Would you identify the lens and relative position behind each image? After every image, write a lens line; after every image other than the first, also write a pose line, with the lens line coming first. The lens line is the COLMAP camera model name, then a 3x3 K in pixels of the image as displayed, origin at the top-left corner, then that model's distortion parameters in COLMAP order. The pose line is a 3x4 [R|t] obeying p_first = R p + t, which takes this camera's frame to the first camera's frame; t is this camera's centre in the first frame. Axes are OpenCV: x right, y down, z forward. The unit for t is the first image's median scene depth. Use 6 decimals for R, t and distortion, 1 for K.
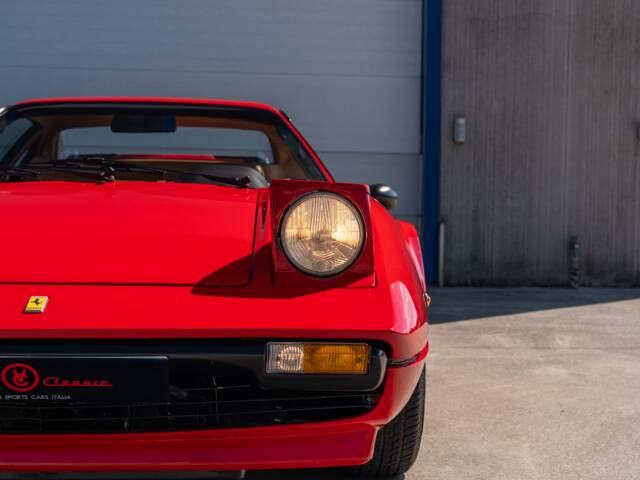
lens RADIAL K [[1066.8, 0, 320.0], [0, 1066.8, 240.0], [0, 0, 1]] dist [0.003707, 0.050924]
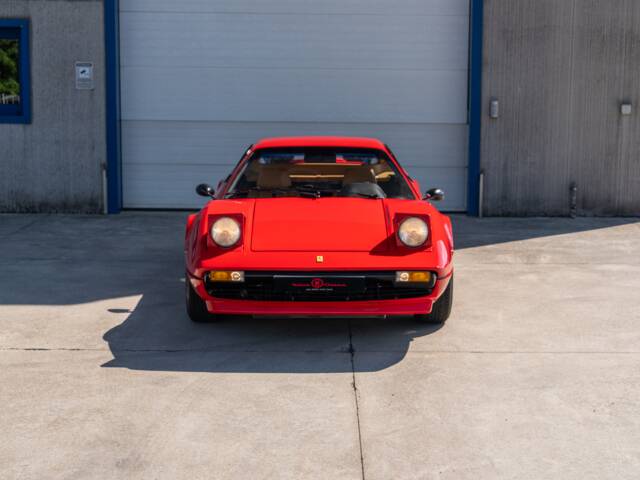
lens RADIAL K [[1094.6, 0, 320.0], [0, 1094.6, 240.0], [0, 0, 1]] dist [0.005639, 0.083048]
pose [[0.998460, -0.000915, -0.055465, -0.022384], [0.006249, 0.995356, 0.096064, -0.070268], [0.055120, -0.096262, 0.993829, -0.501308]]
